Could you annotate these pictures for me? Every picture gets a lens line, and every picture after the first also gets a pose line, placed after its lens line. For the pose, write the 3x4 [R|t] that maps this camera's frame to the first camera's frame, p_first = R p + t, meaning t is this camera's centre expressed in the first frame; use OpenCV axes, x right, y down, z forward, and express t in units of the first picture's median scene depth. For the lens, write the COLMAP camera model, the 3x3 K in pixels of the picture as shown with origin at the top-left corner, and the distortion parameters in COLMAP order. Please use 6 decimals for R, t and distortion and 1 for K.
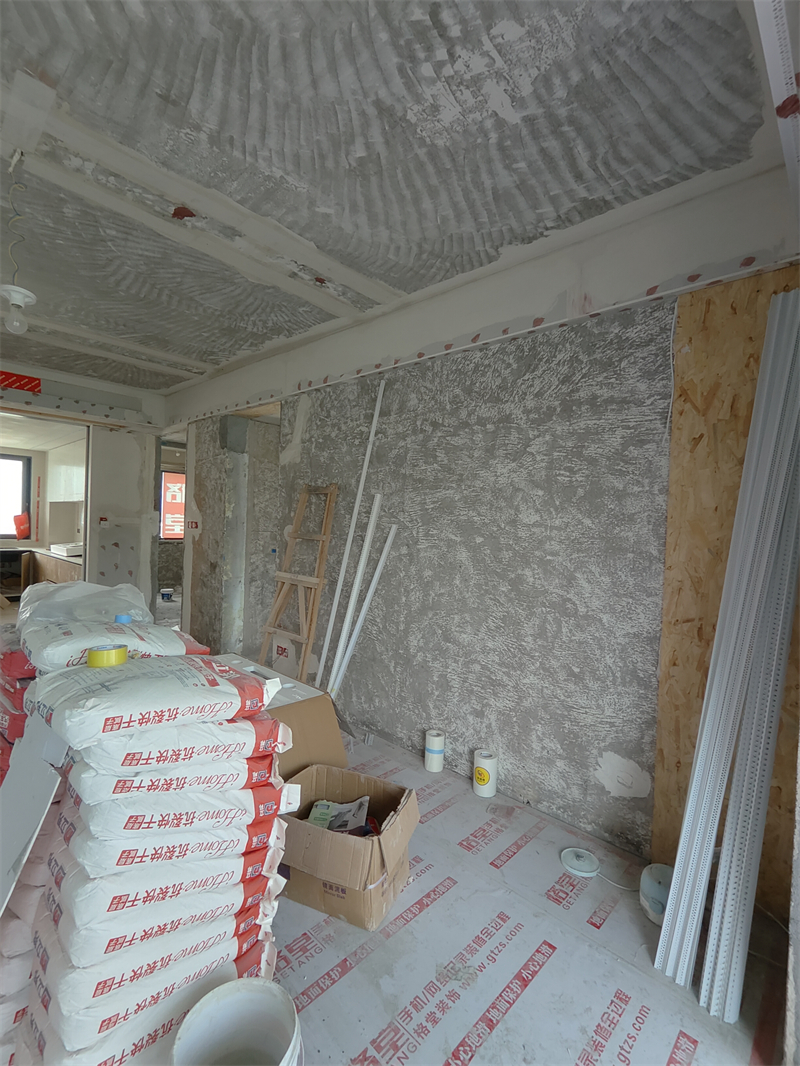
lens RADIAL K [[490.9, 0, 417.6], [0, 490.9, 538.1], [0, 0, 1]] dist [-0.002934, 0.001377]
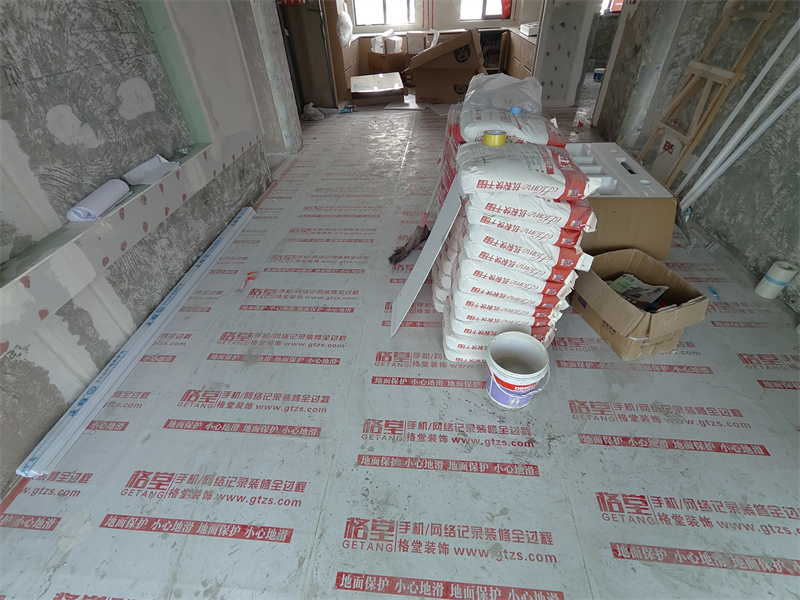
lens RADIAL K [[369.8, 0, 404.8], [0, 369.8, 312.9], [0, 0, 1]] dist [-0.001755, 0.000957]
pose [[0.608865, 0.477168, -0.633715, 0.114634], [0.042386, 0.778149, 0.626647, -0.042926], [0.792141, -0.408404, 0.453562, 0.005858]]
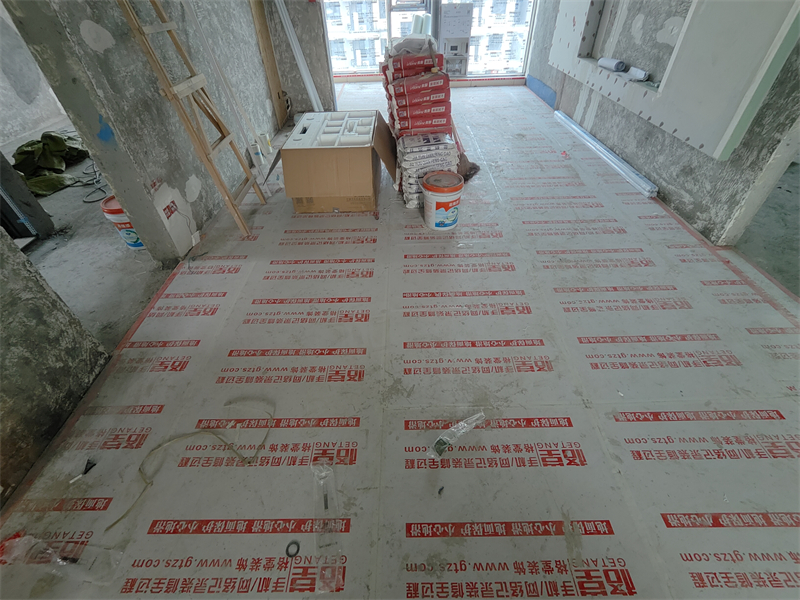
lens RADIAL K [[364.6, 0, 399.2], [0, 364.6, 301.9], [0, 0, 1]] dist [-0.002297, 0.001008]
pose [[-0.670930, -0.511785, 0.536590, -1.475388], [0.018340, 0.711961, 0.701980, -0.135027], [-0.741294, 0.480820, -0.468290, 1.661708]]
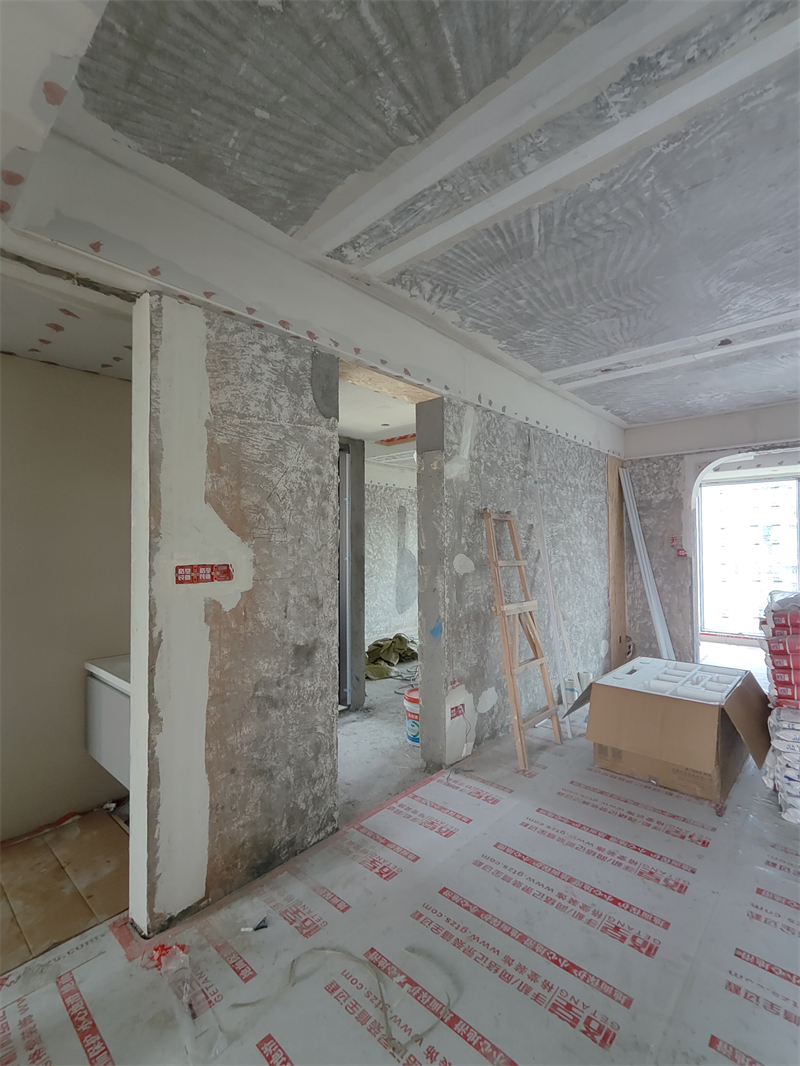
lens RADIAL K [[492.7, 0, 402.4], [0, 492.7, 526.7], [0, 0, 1]] dist [-0.001755, 0.000957]
pose [[0.003814, -0.000848, 0.999992, -1.640483], [0.032964, 0.999456, 0.000722, -0.115762], [-0.999449, 0.032961, 0.003840, 1.660293]]
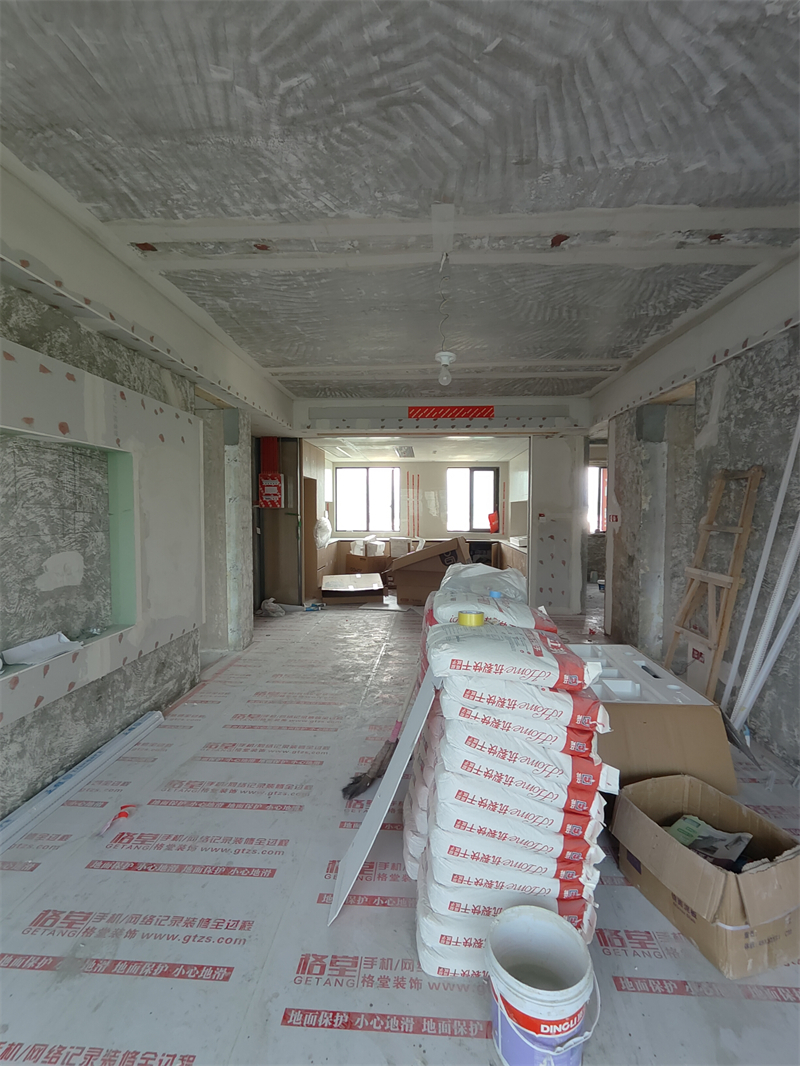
lens RADIAL K [[505.7, 0, 412.8], [0, 505.7, 541.2], [0, 0, 1]] dist [-0.003959, 0.000972]
pose [[0.637973, 0.012580, -0.769956, 0.181318], [0.001761, 0.999840, 0.017794, 0.002518], [0.770057, -0.012708, 0.637849, -0.000152]]
